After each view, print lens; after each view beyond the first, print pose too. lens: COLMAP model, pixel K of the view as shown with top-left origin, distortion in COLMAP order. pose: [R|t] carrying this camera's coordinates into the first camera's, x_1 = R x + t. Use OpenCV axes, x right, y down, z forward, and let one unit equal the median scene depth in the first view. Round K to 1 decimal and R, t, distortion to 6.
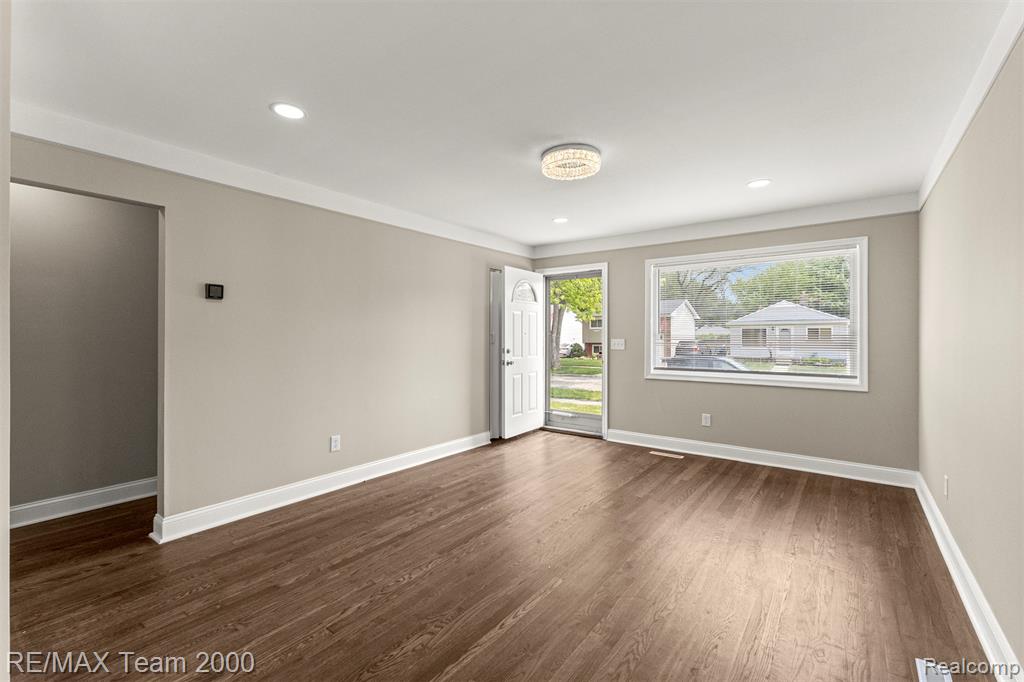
lens RADIAL K [[443.1, 0, 511.2], [0, 443.1, 337.3], [0, 0, 1]] dist [0.006282, 0.000227]
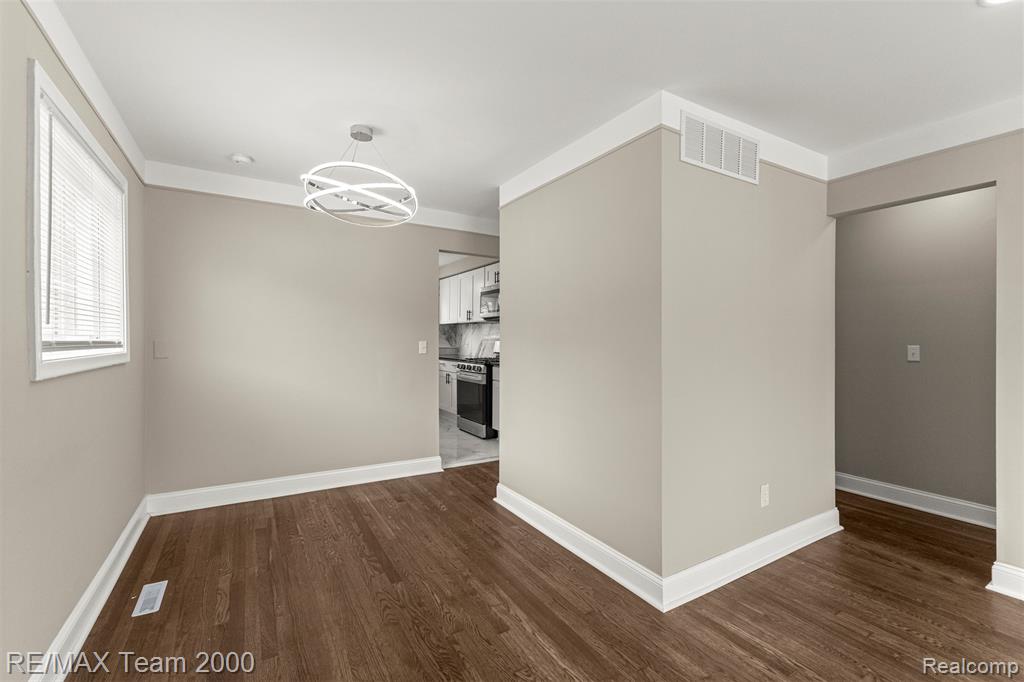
lens RADIAL K [[439.9, 0, 513.8], [0, 439.9, 339.9], [0, 0, 1]] dist [0.004472, 0.000108]
pose [[-0.371702, 0.001023, -0.928352, 0.204255], [-0.007100, 0.999967, 0.003945, 0.001814], [0.928325, 0.008057, -0.371682, 0.323267]]
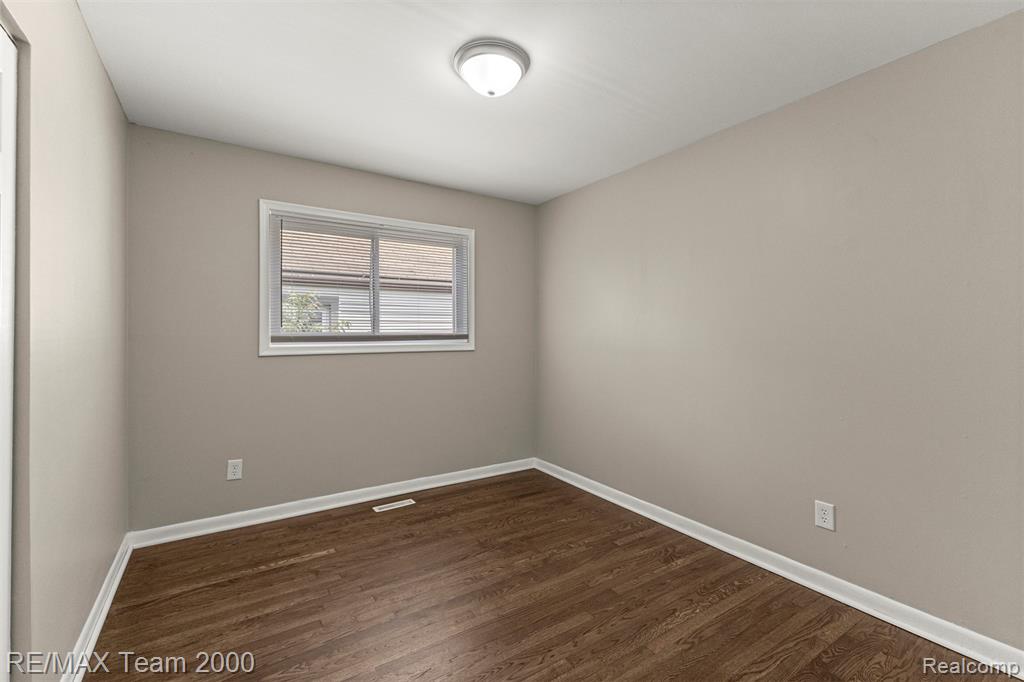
lens RADIAL K [[439.5, 0, 507.3], [0, 439.5, 319.3], [0, 0, 1]] dist [0.000965, 0.000064]
pose [[-0.940777, 0.003021, 0.339011, -0.583038], [0.000312, 0.999968, -0.008043, -0.014674], [-0.339025, -0.007461, -0.940748, 0.371778]]
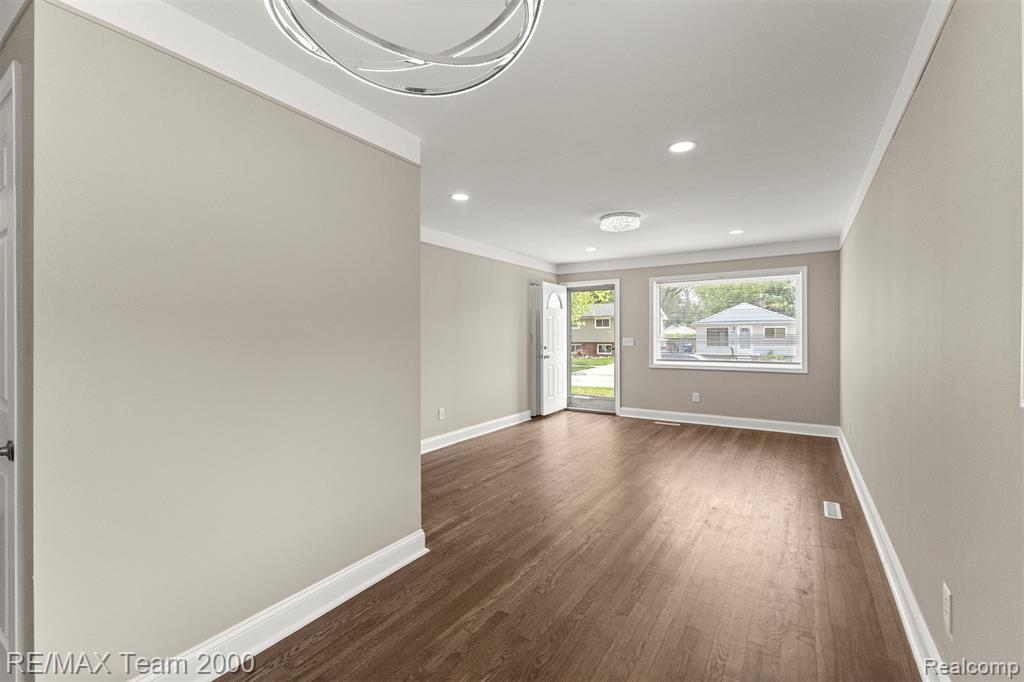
lens RADIAL K [[444.3, 0, 513.6], [0, 444.3, 337.8], [0, 0, 1]] dist [0.009504, 0.000264]
pose [[0.997107, -0.003528, 0.075923, -0.247136], [0.003462, 0.999994, 0.000996, 0.001482], [-0.075926, -0.000730, 0.997113, -0.354090]]
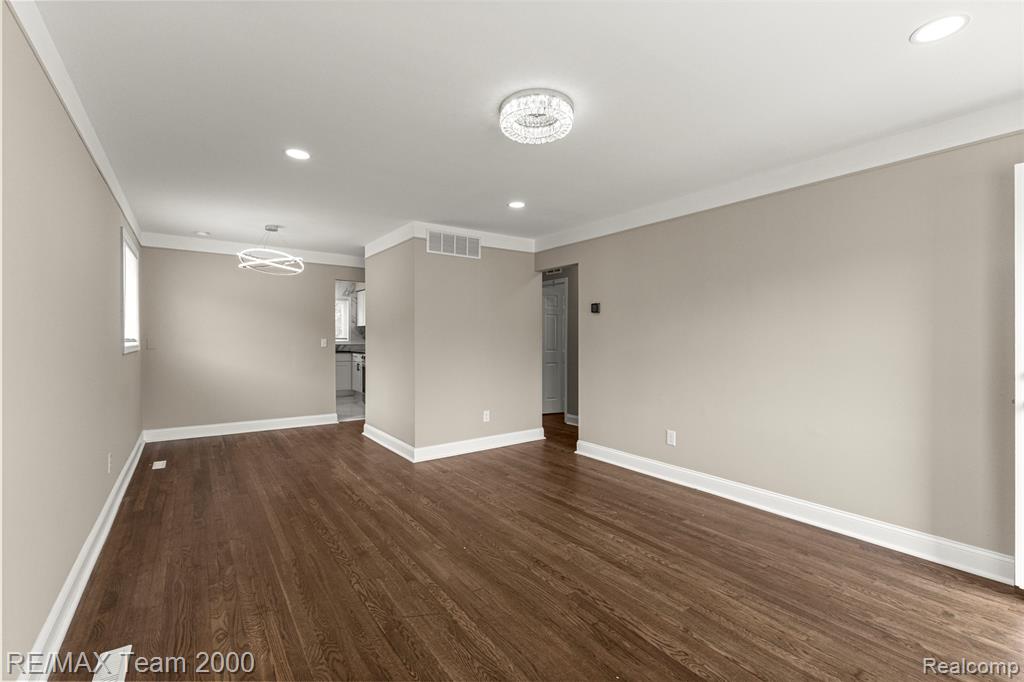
lens RADIAL K [[436.9, 0, 514.6], [0, 436.9, 341.4], [0, 0, 1]] dist [0.003177, 0.000269]
pose [[-0.284509, 0.007035, -0.958648, 0.634472], [-0.005456, 0.999945, 0.008957, 0.001464], [0.958658, 0.007779, -0.284455, 0.837628]]
